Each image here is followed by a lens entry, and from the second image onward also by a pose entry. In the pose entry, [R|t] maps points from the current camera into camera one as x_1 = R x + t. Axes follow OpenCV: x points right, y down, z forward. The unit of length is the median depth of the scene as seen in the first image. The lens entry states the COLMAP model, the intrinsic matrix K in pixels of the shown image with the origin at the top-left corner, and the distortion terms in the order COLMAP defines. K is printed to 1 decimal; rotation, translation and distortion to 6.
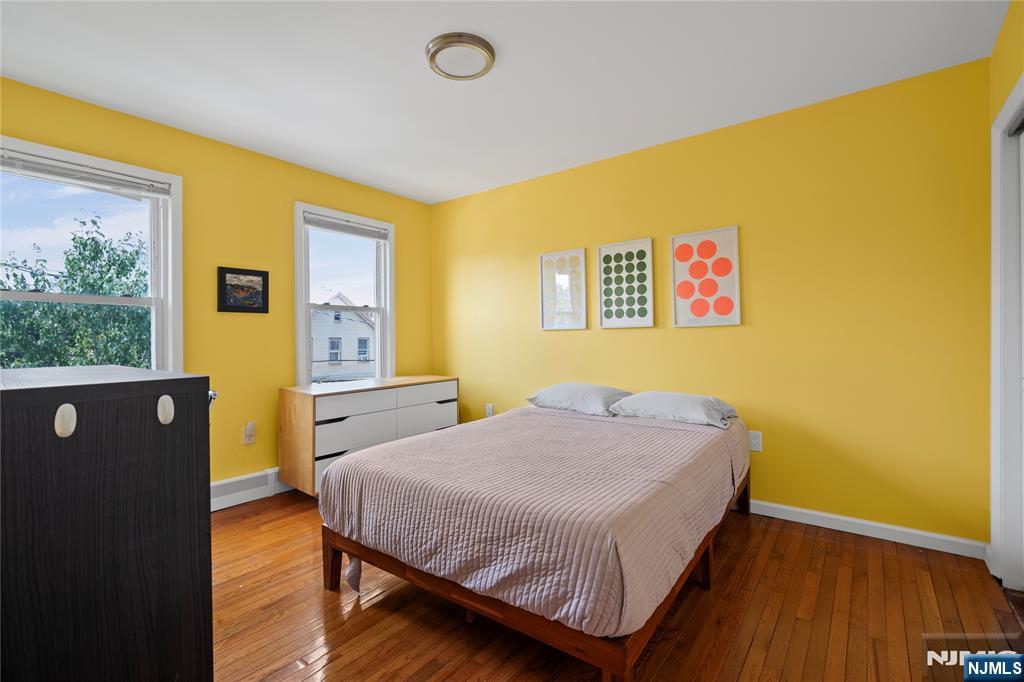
lens RADIAL K [[464.1, 0, 519.2], [0, 464.1, 336.0], [0, 0, 1]] dist [-0.001828, 0.001487]
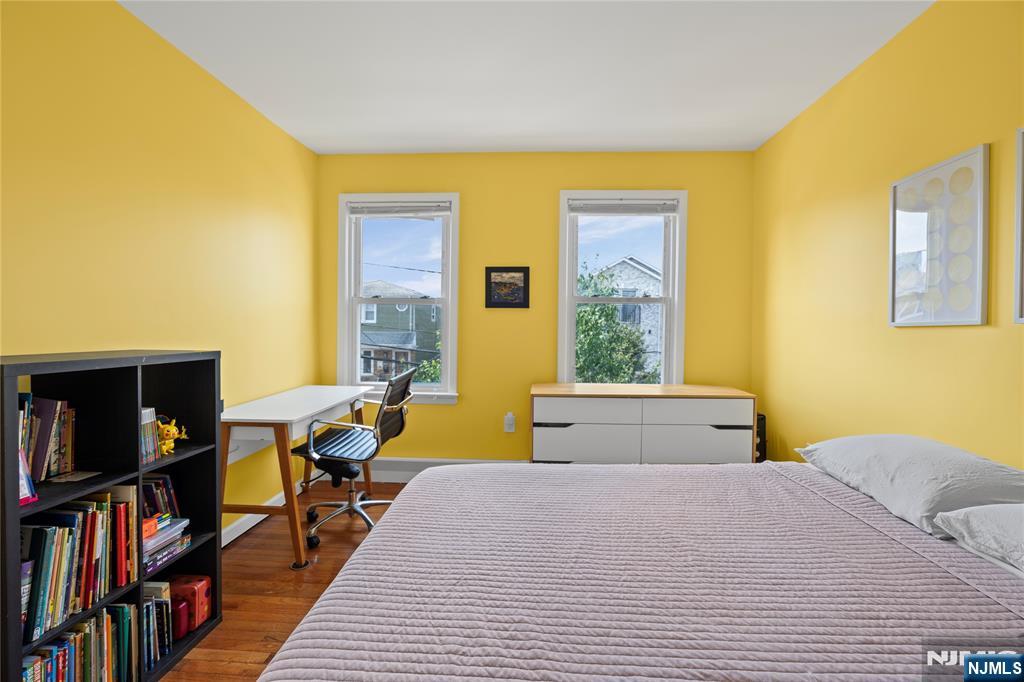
lens RADIAL K [[464.1, 0, 514.0], [0, 464.1, 336.7], [0, 0, 1]] dist [-0.001828, 0.001487]
pose [[0.558738, 0.025125, -0.828964, 0.287237], [-0.012936, 0.999683, 0.021580, -0.007725], [0.829243, -0.001334, 0.558886, 0.408084]]
